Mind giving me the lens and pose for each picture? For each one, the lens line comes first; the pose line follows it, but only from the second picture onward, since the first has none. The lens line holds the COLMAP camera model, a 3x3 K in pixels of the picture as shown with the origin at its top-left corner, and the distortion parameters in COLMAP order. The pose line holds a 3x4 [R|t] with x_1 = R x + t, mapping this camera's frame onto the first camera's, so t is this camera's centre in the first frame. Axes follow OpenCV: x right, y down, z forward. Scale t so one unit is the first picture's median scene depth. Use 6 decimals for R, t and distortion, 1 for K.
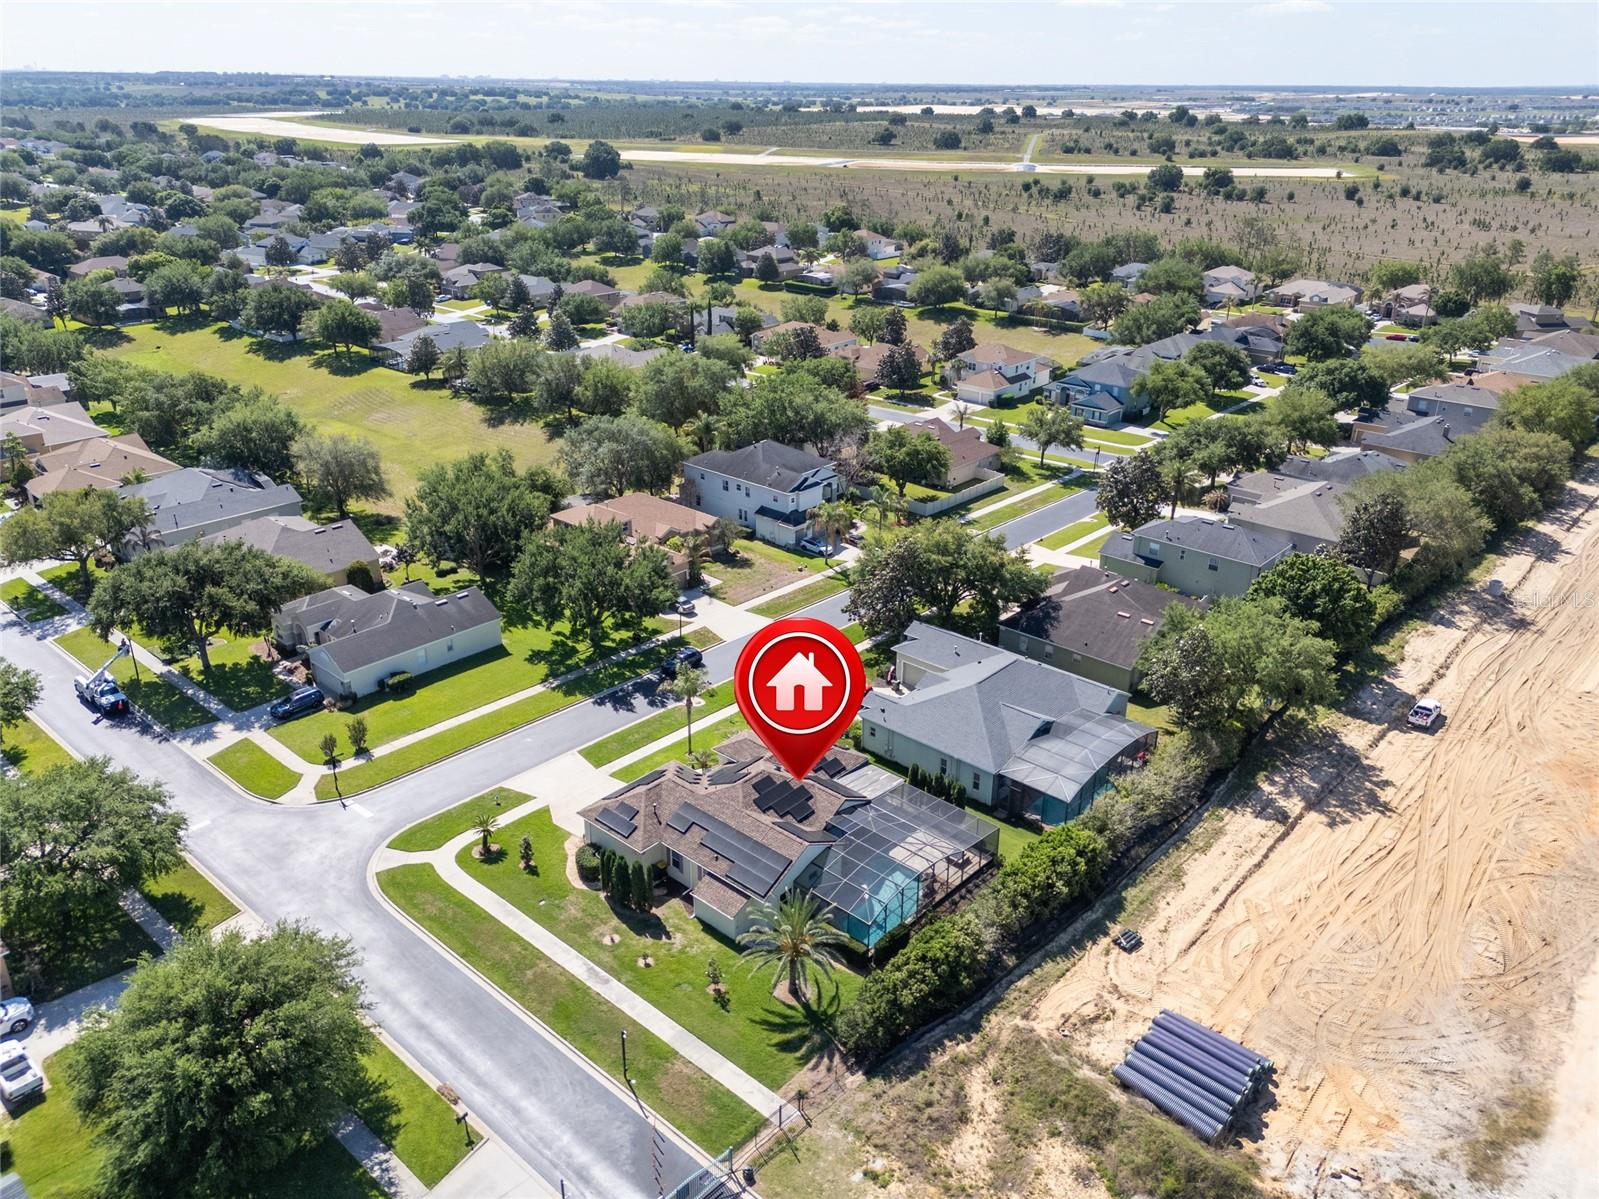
lens RADIAL K [[1161.7, 0, 797.2], [0, 1161.7, 623.0], [0, 0, 1]] dist [0.087614, -0.085623]
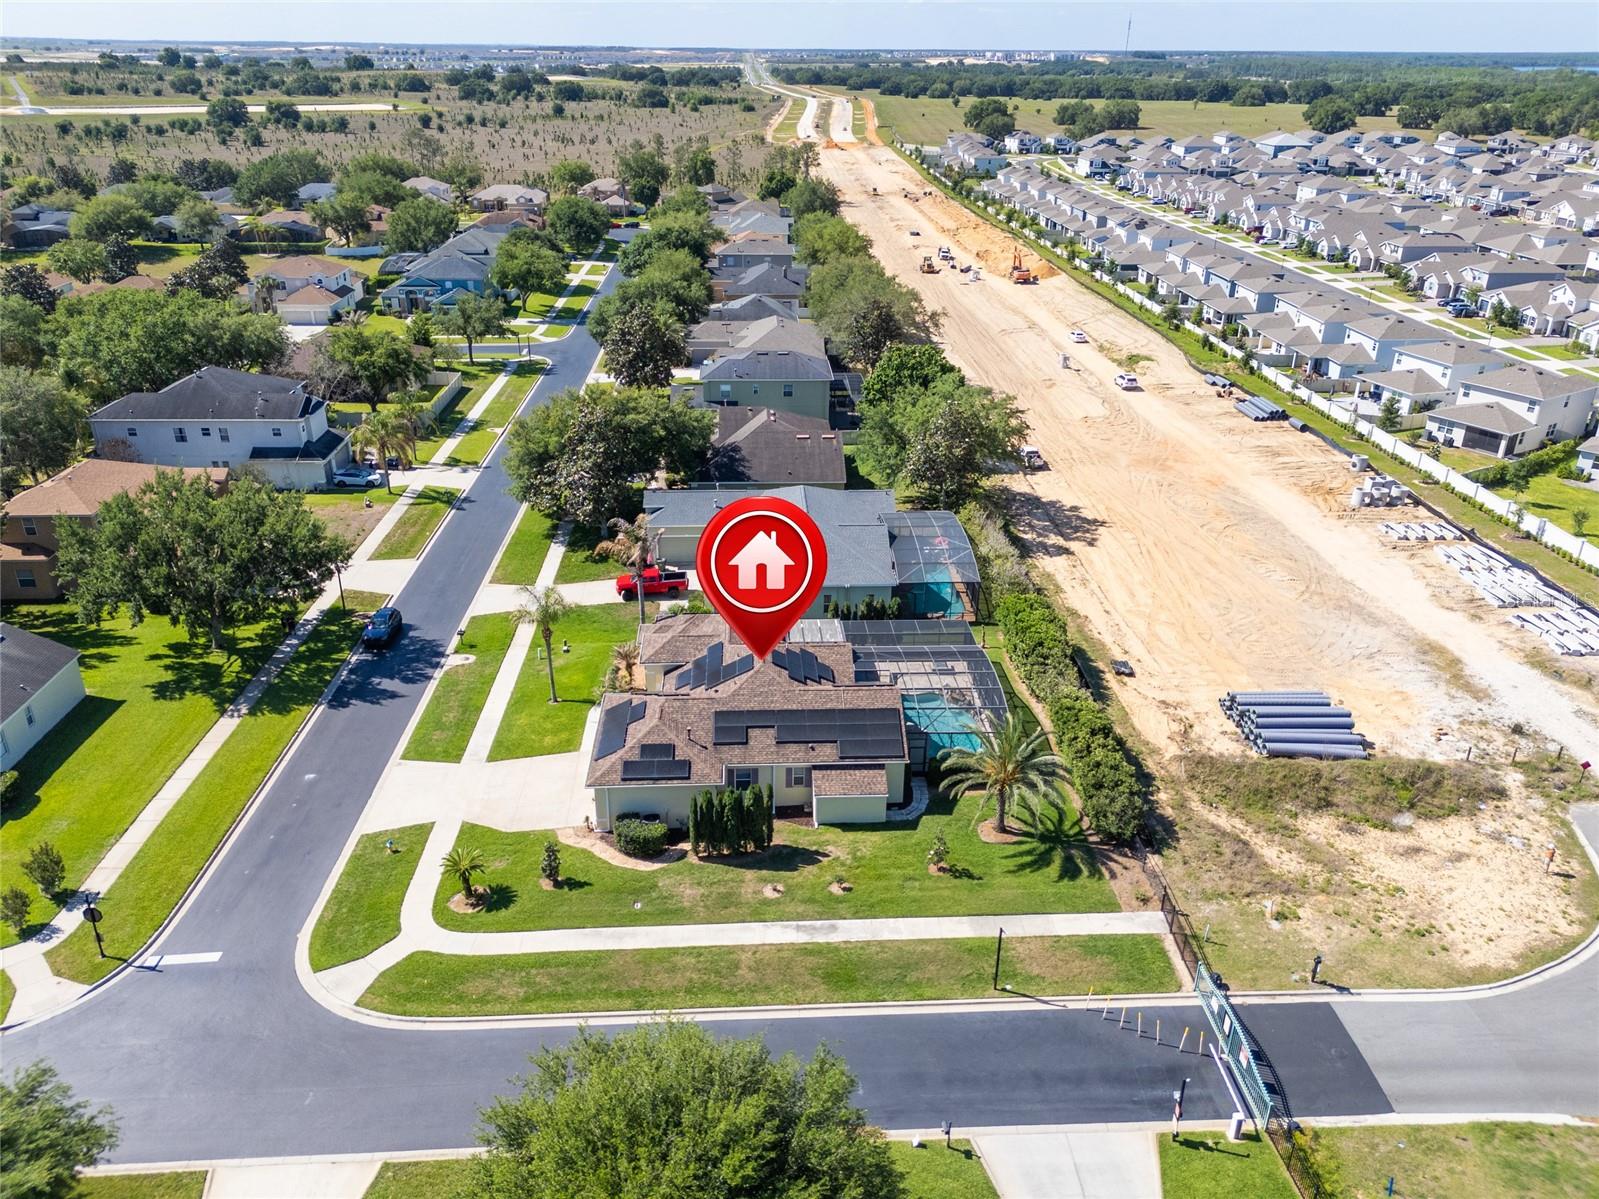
lens RADIAL K [[1161.7, 0, 797.2], [0, 1161.7, 623.0], [0, 0, 1]] dist [0.087614, -0.085623]
pose [[0.714899, -0.312489, 0.625516, -0.386454], [0.294643, 0.945909, 0.135802, 0.007443], [-0.634117, 0.087219, 0.768302, 0.275709]]
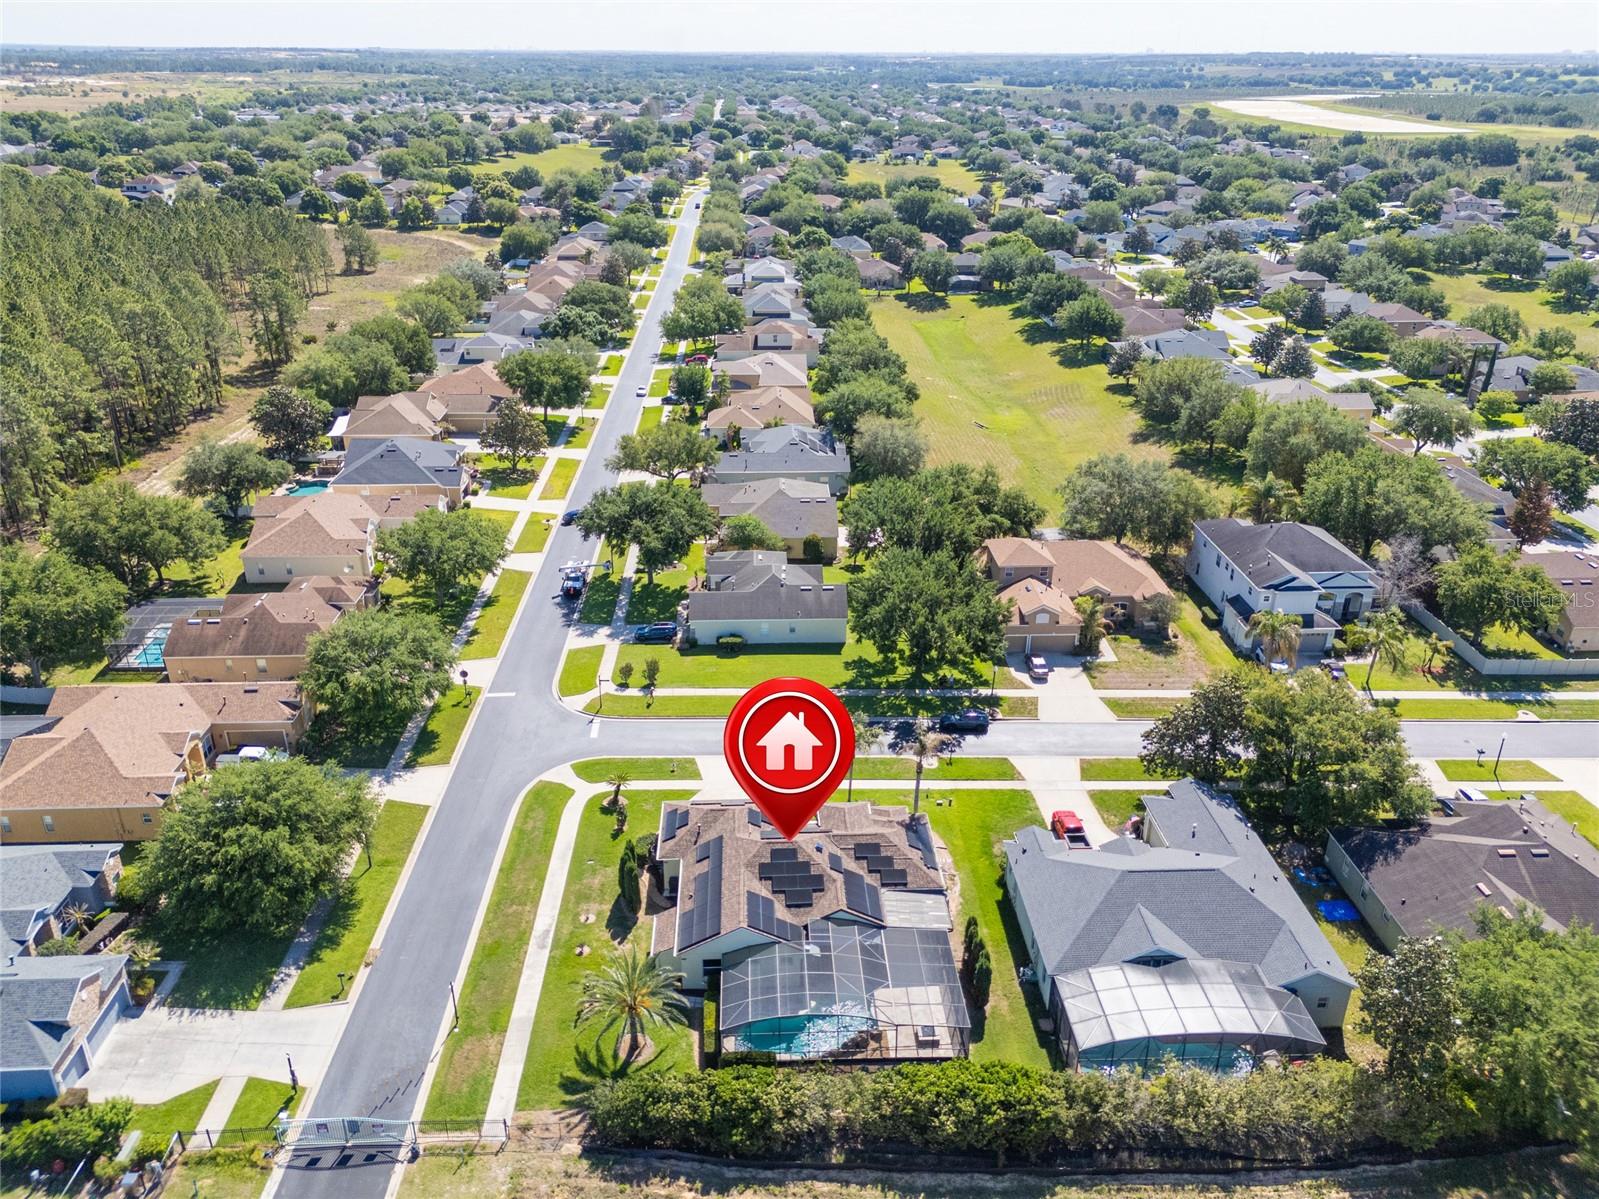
lens RADIAL K [[1161.7, 0, 797.2], [0, 1161.7, 623.0], [0, 0, 1]] dist [0.087614, -0.085623]
pose [[0.698817, 0.309589, -0.644833, 0.406033], [-0.300027, 0.945215, 0.128660, -0.126731], [0.649337, 0.103557, 0.753417, 0.194604]]
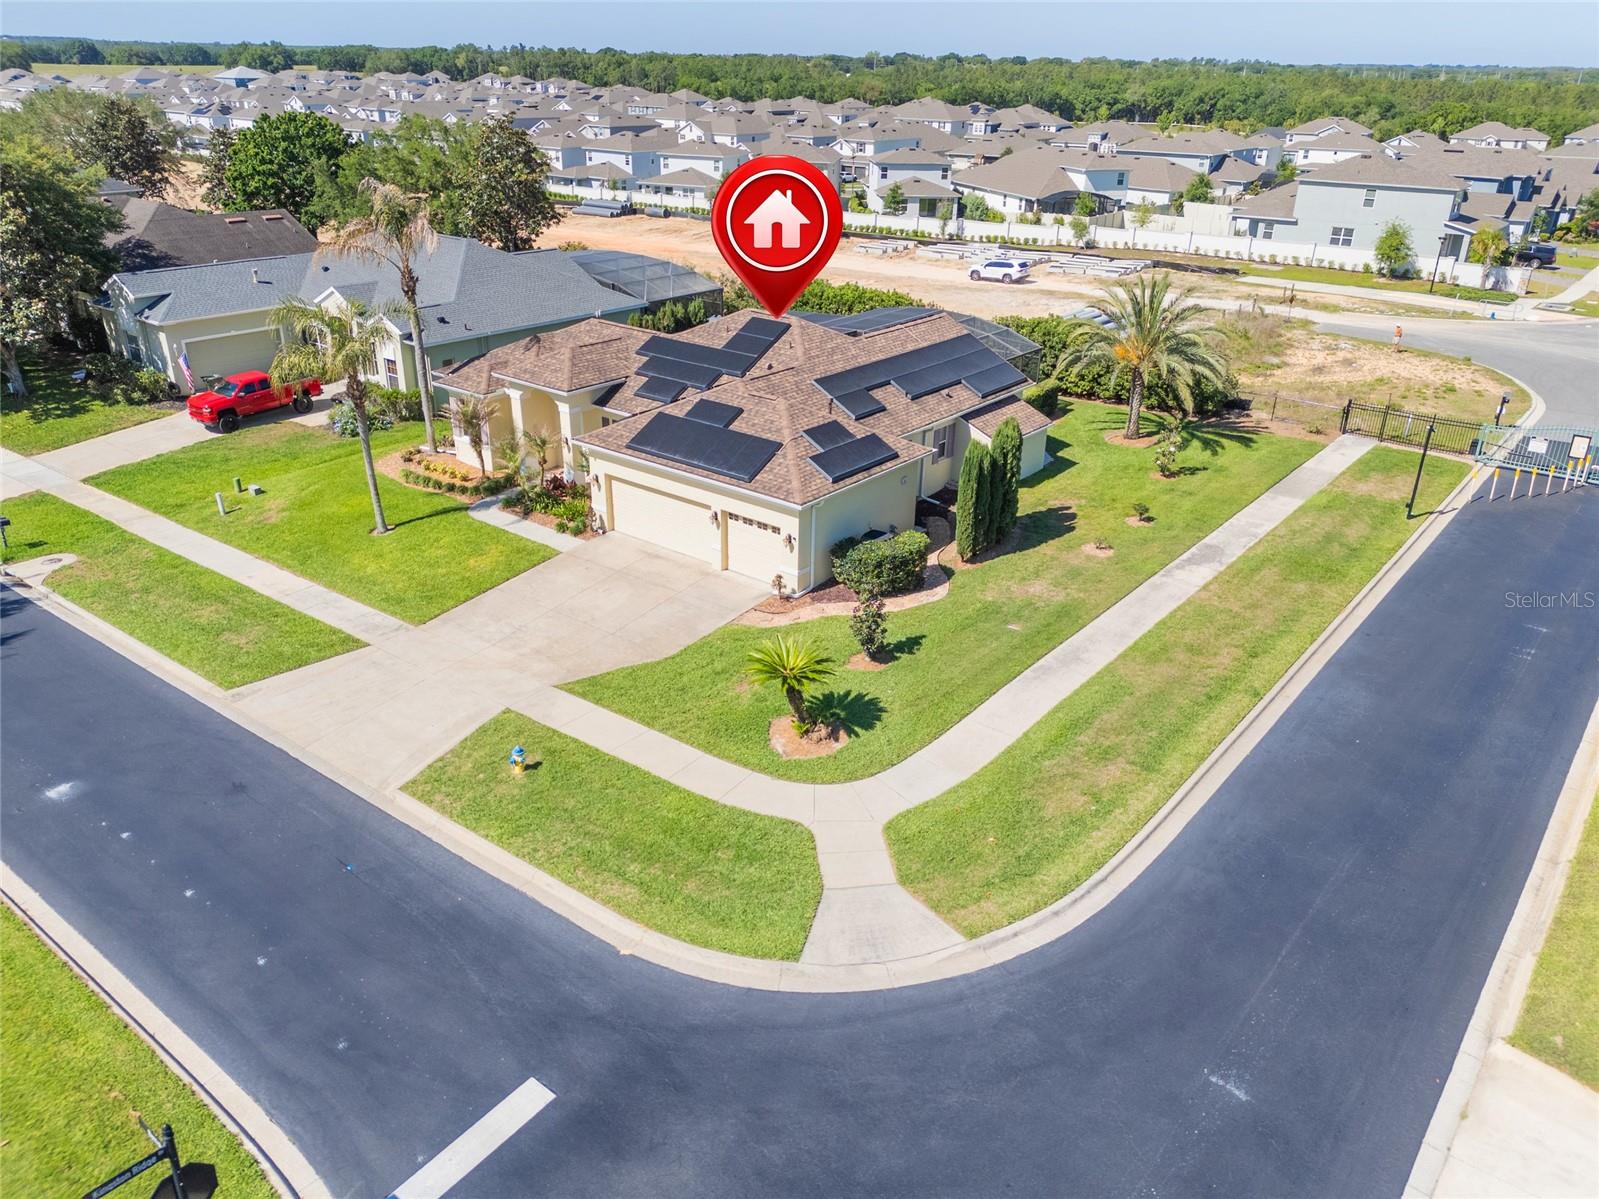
lens RADIAL K [[1161.7, 0, 797.2], [0, 1161.7, 623.0], [0, 0, 1]] dist [0.087614, -0.085623]
pose [[-0.053811, -0.443511, 0.894652, -0.421508], [0.404242, 0.809574, 0.425650, 0.020923], [-0.913068, 0.384561, 0.135722, 0.729930]]
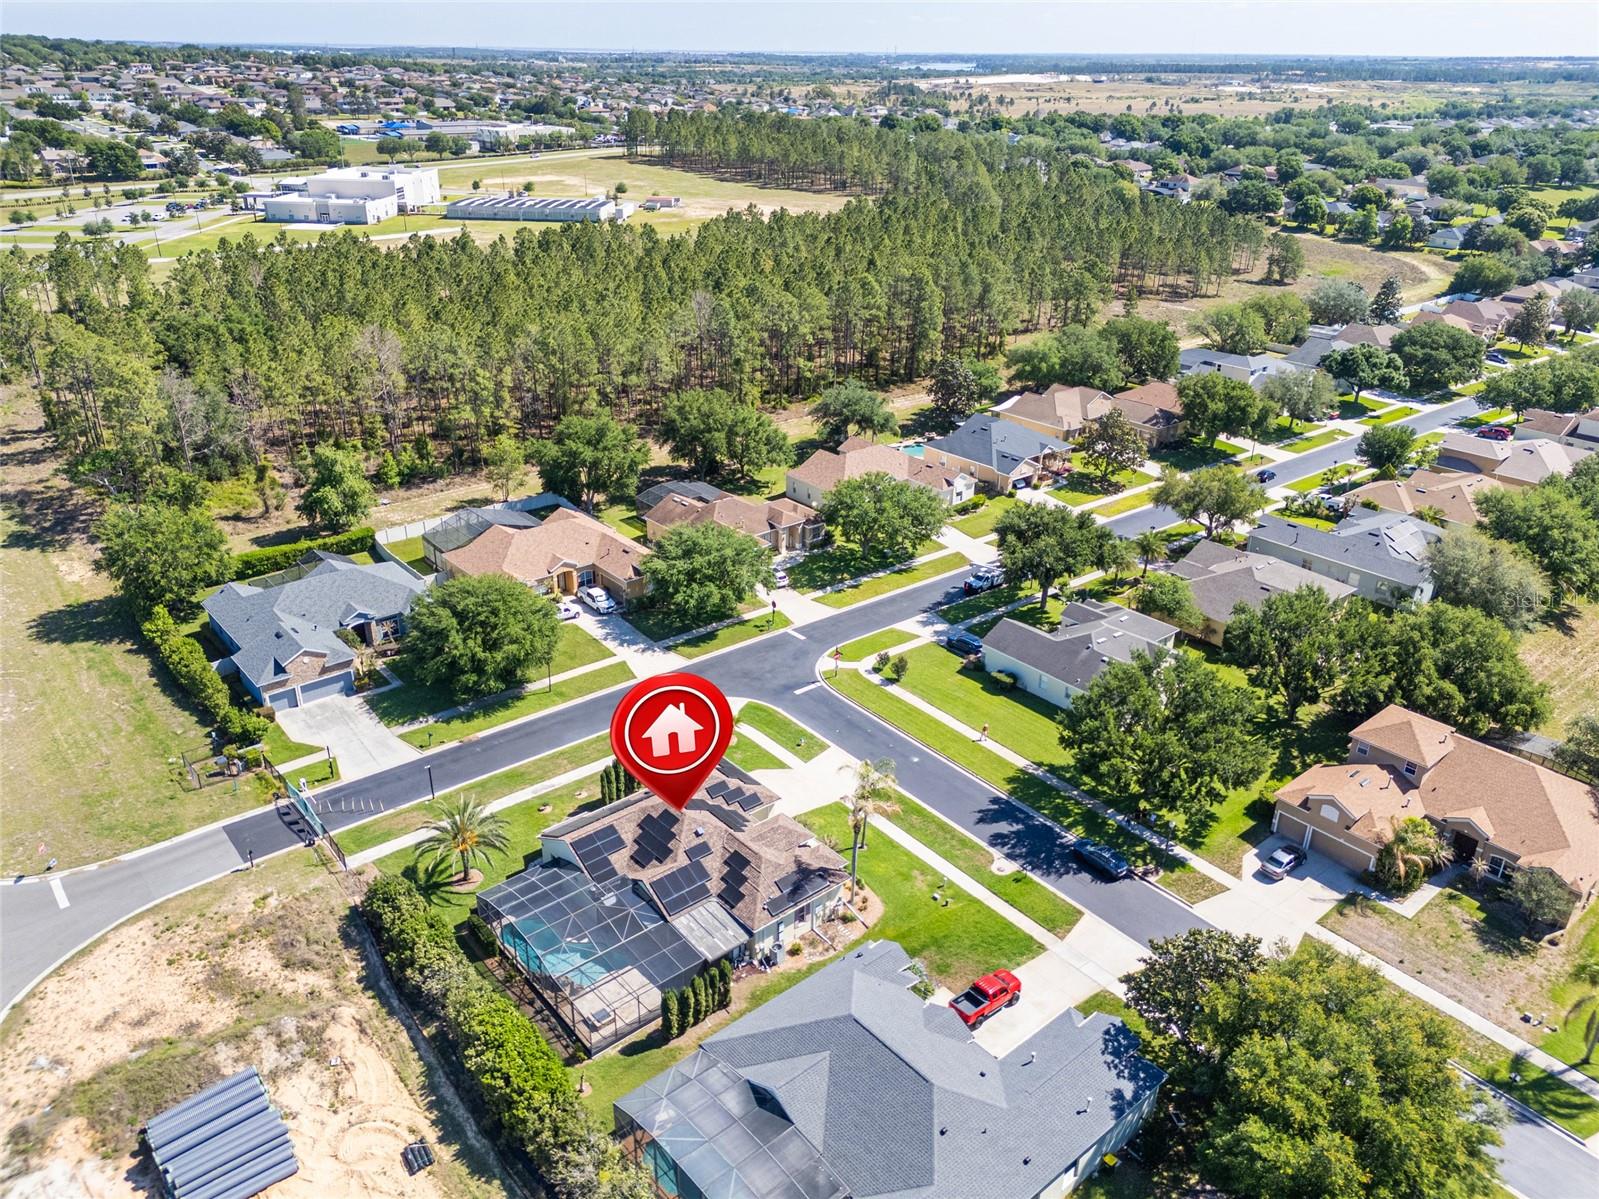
lens RADIAL K [[1161.7, 0, 797.2], [0, 1161.7, 623.0], [0, 0, 1]] dist [0.087614, -0.085623]
pose [[-0.137198, 0.427332, -0.893624, 0.589718], [-0.429022, 0.787510, 0.442456, -0.366734], [0.892814, 0.444089, 0.075290, 0.709987]]
